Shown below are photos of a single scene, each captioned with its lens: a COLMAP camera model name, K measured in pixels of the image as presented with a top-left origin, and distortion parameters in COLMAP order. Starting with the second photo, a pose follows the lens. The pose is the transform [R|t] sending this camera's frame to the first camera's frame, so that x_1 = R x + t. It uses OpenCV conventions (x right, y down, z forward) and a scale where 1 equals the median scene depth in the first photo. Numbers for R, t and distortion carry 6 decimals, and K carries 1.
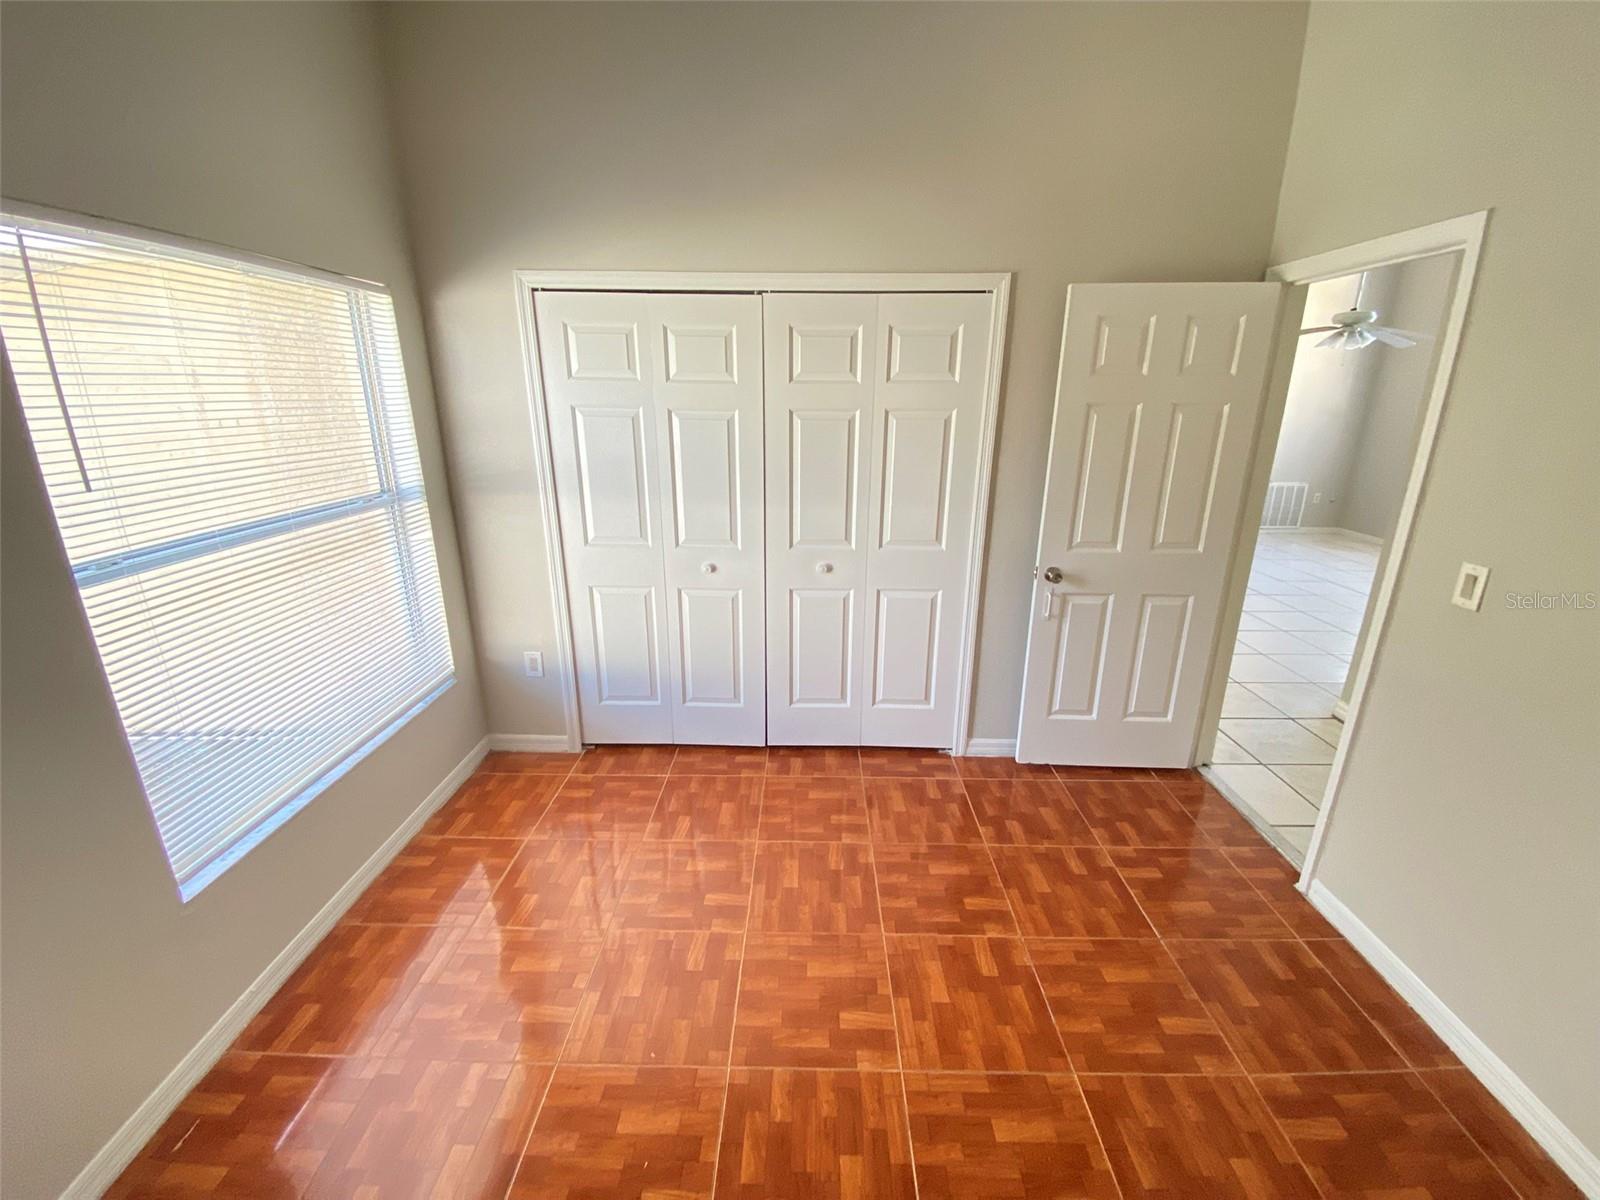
lens RADIAL K [[650.3, 0, 789.5], [0, 650.3, 584.2], [0, 0, 1]] dist [-0.009786, -0.008993]
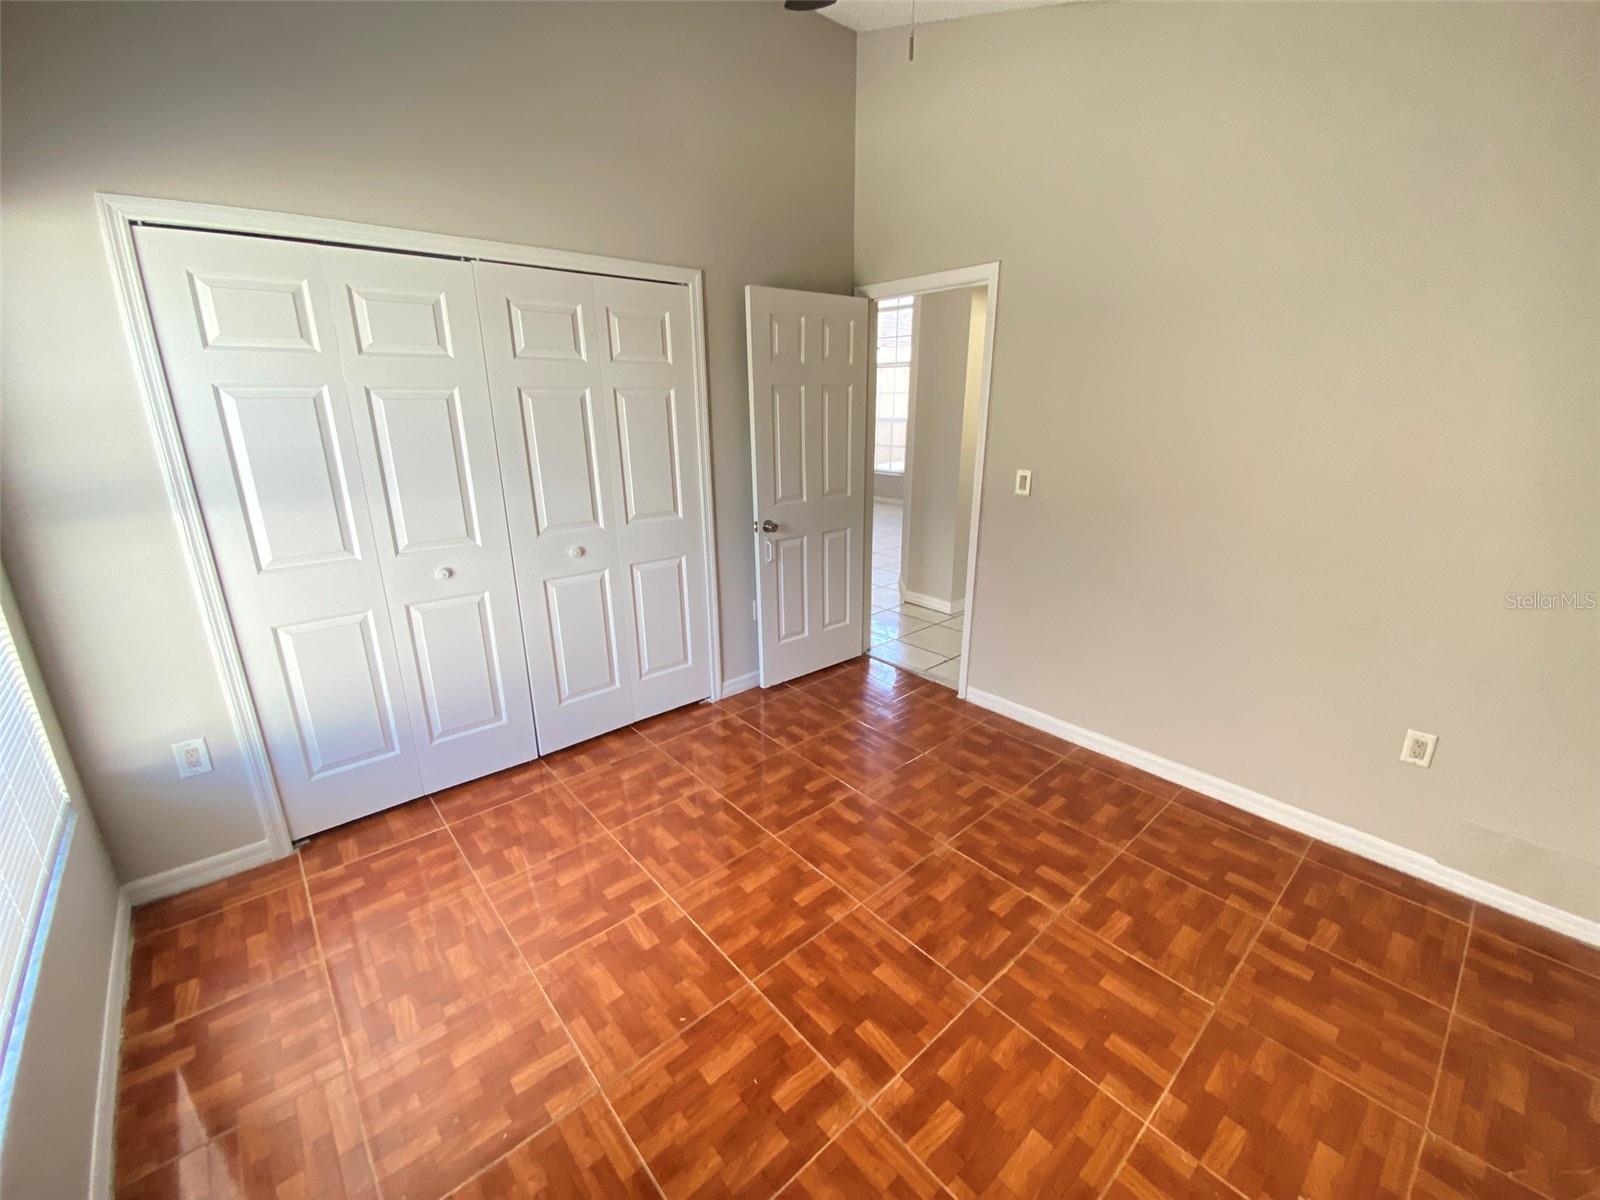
lens RADIAL K [[650.3, 0, 800.2], [0, 650.3, 590.5], [0, 0, 1]] dist [-0.009786, -0.008993]
pose [[0.731588, -0.195407, 0.653143, -0.365022], [0.196078, 0.977872, 0.072931, 0.027520], [-0.652942, 0.074711, 0.753714, 0.049248]]
